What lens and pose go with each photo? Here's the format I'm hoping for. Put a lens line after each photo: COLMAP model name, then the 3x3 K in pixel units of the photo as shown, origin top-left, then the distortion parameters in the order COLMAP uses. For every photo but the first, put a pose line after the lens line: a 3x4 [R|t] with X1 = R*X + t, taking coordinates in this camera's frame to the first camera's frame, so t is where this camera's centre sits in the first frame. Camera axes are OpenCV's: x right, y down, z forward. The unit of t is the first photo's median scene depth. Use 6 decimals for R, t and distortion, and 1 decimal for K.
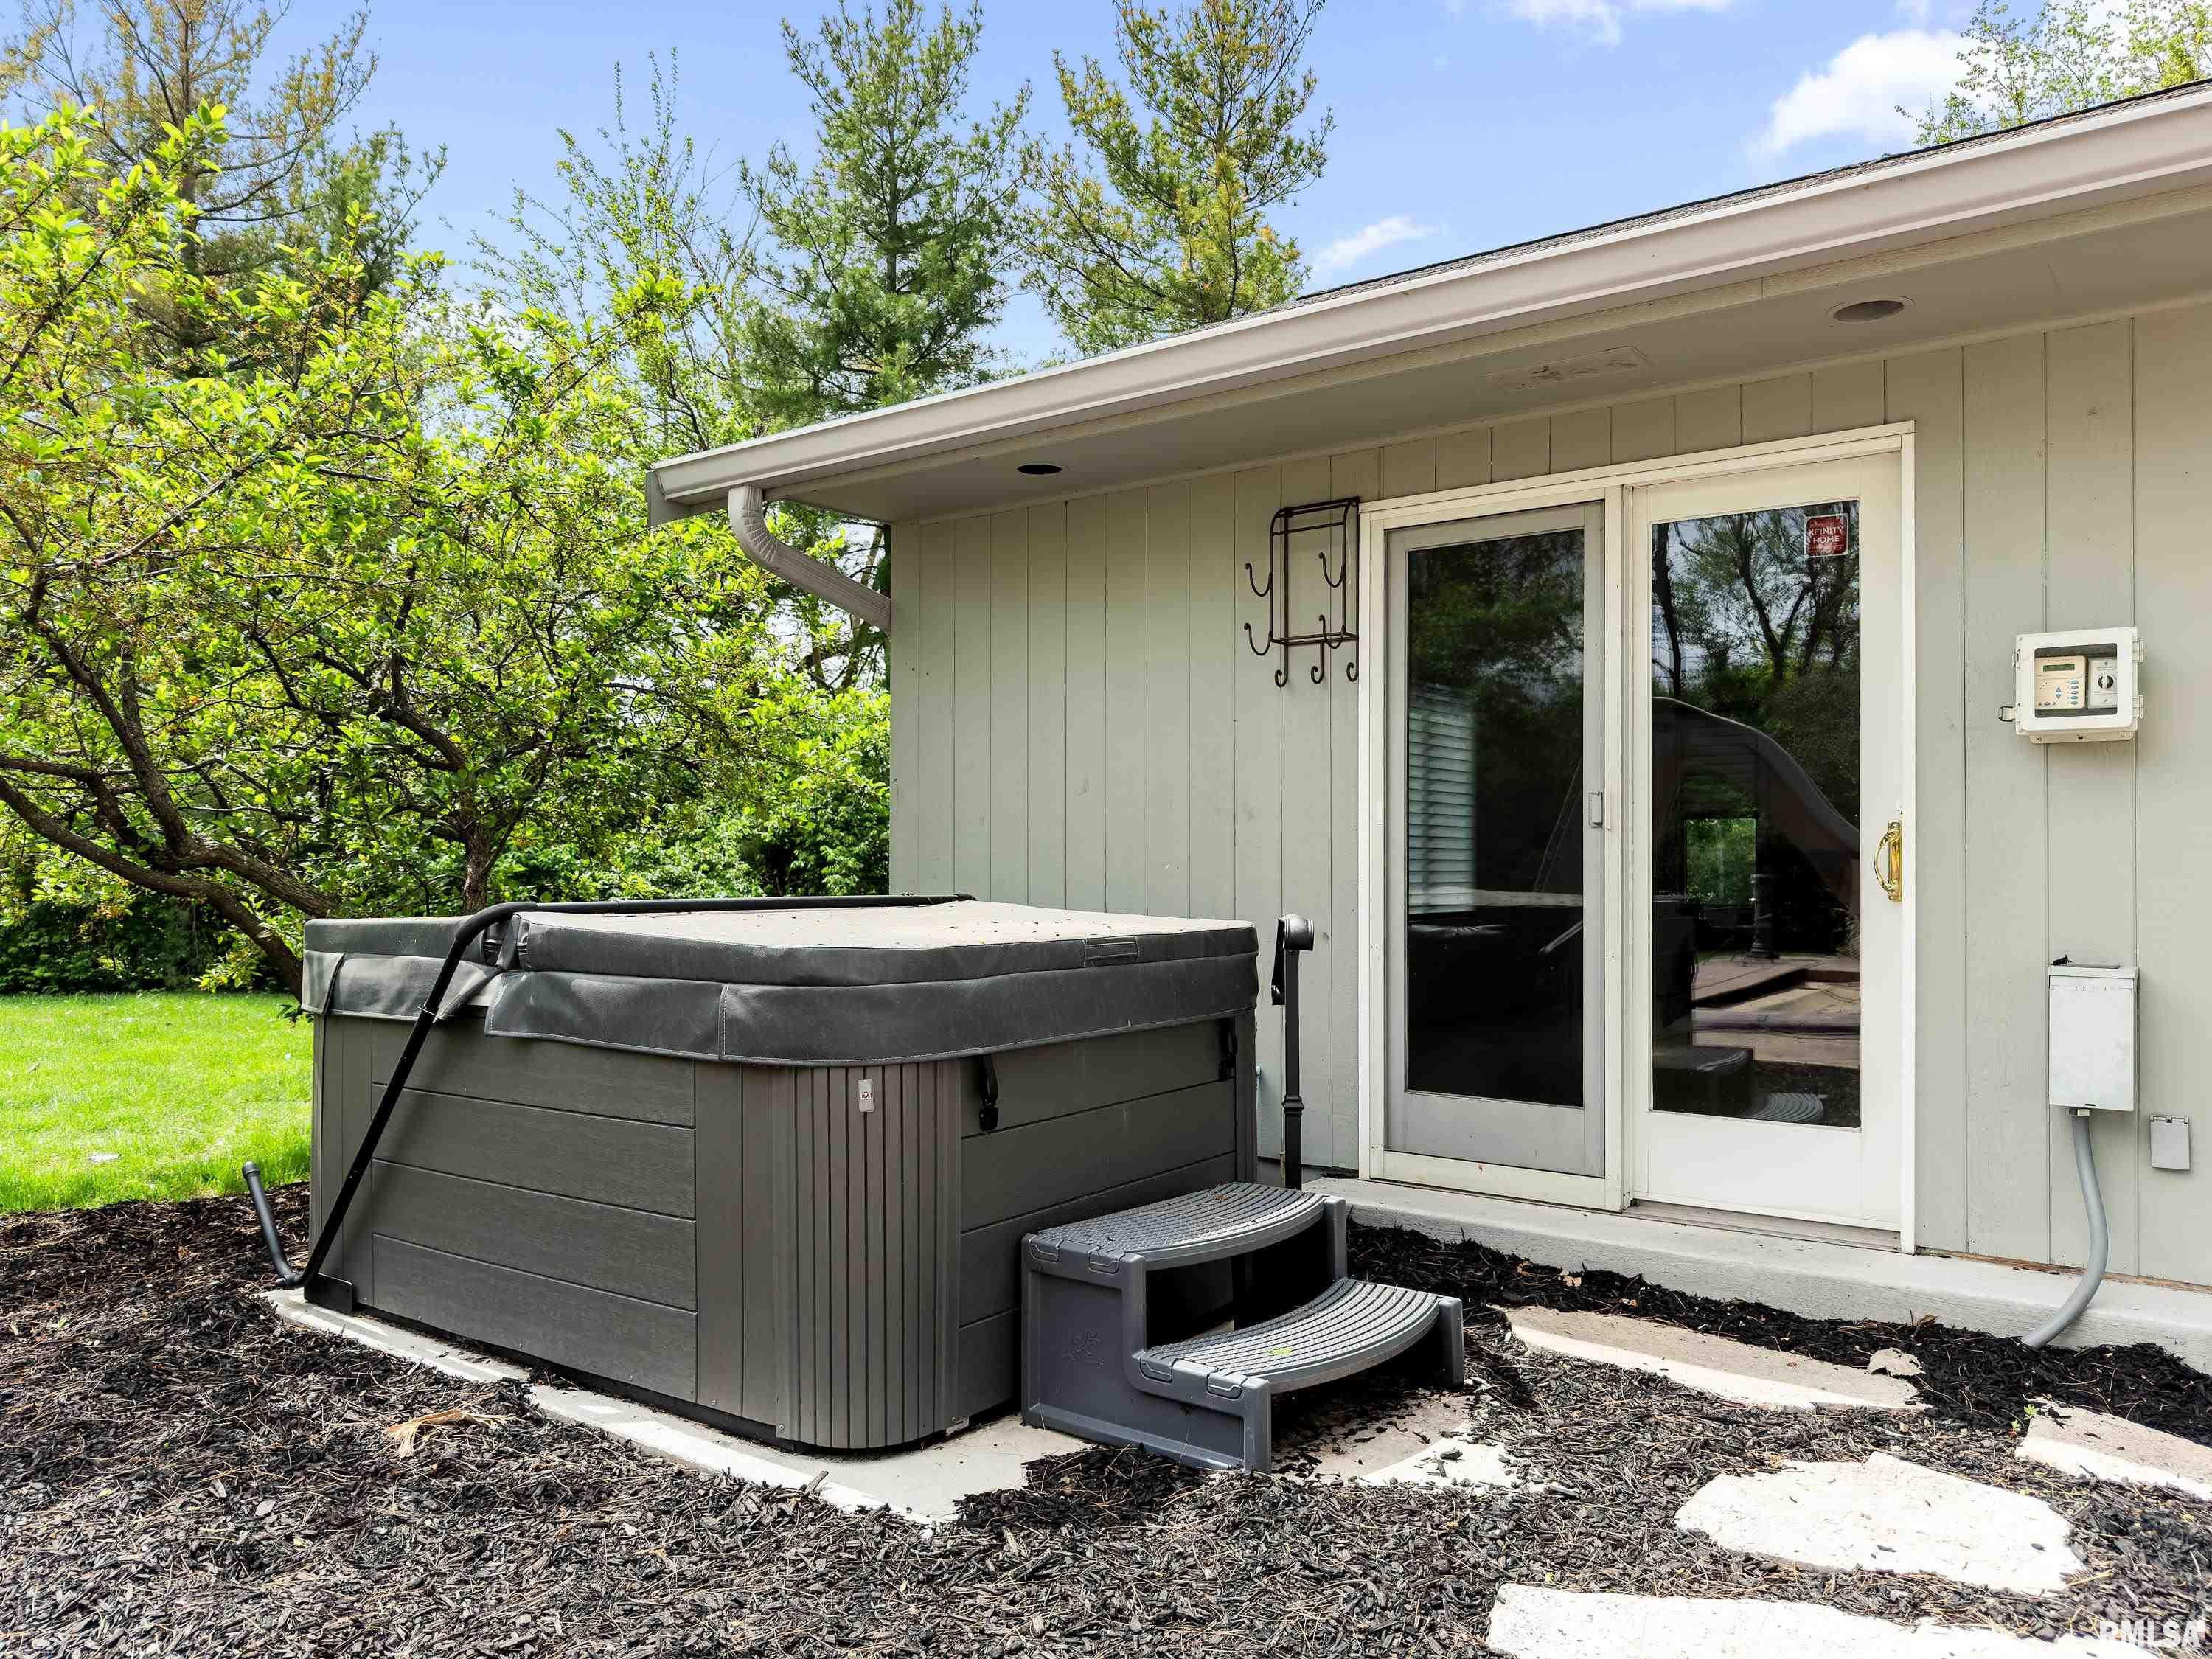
lens RADIAL K [[1579.5, 0, 1145.2], [0, 1579.5, 833.3], [0, 0, 1]] dist [0.040367, -0.070259]
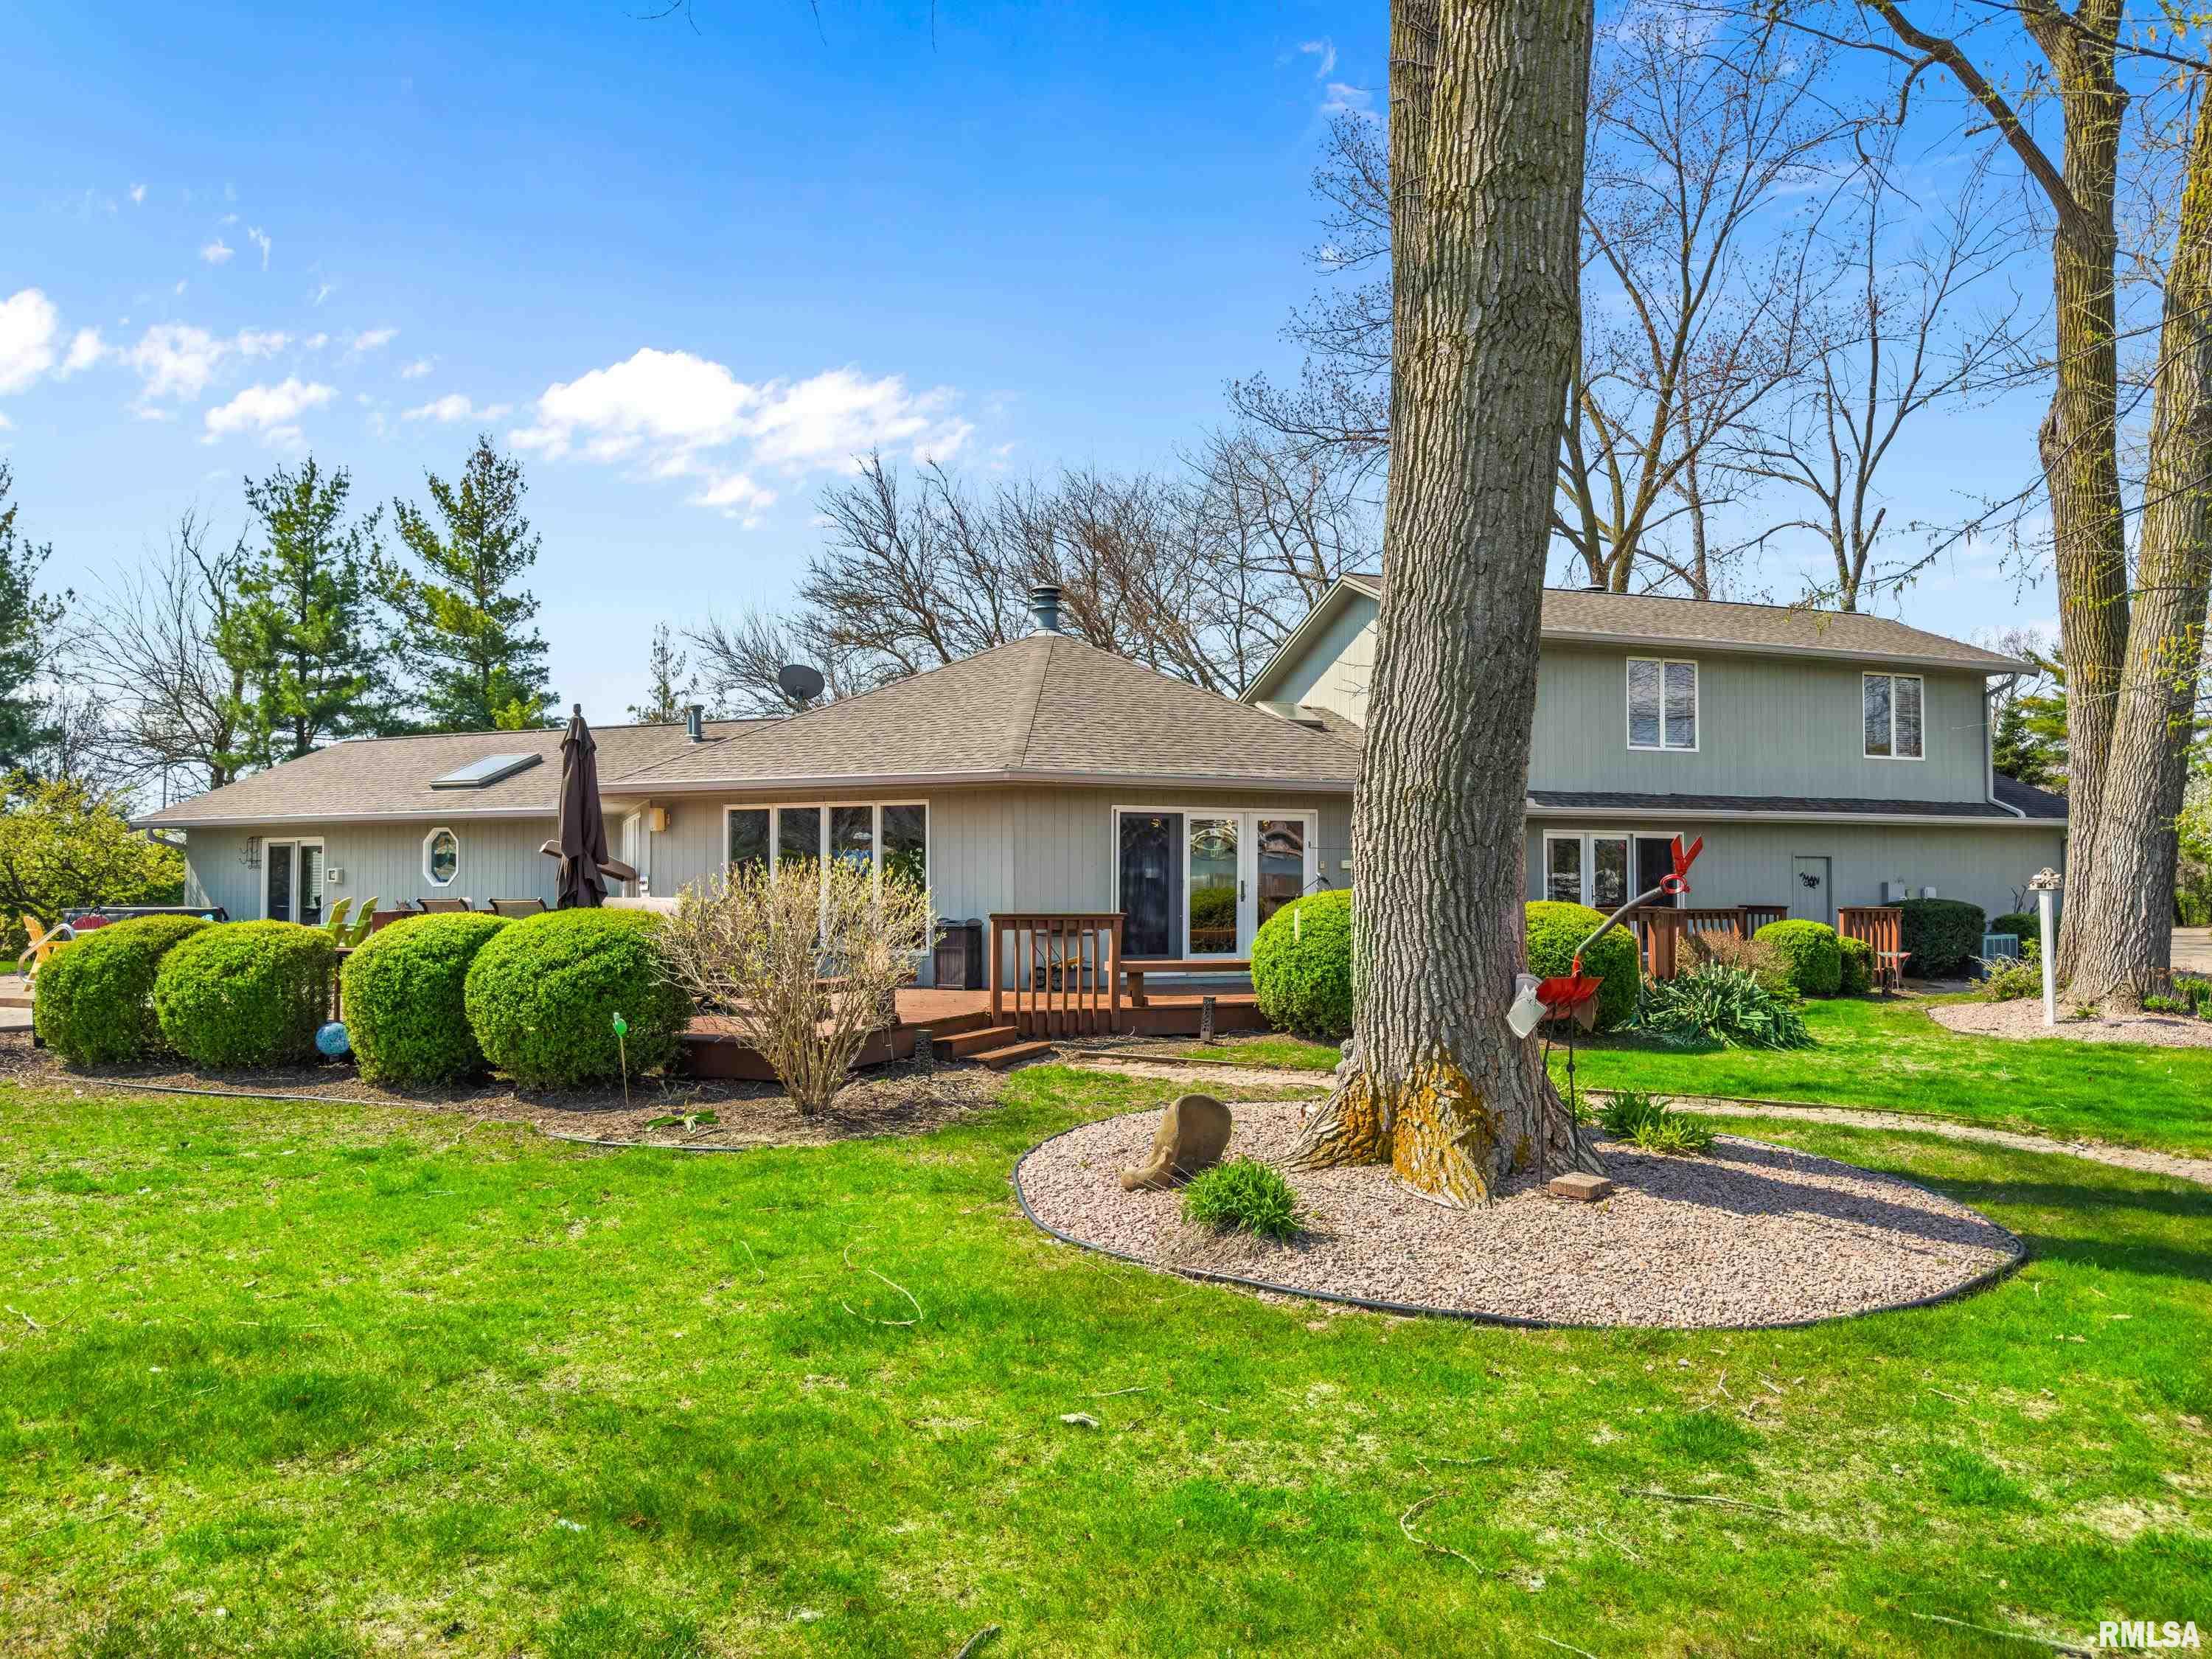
lens RADIAL K [[1579.5, 0, 1145.2], [0, 1579.5, 833.3], [0, 0, 1]] dist [0.040367, -0.070259]
pose [[0.974040, 0.011683, 0.226074, 0.427752], [-0.005269, 0.999567, -0.028954, -0.013932], [-0.226315, 0.027011, 0.973680, -1.184082]]
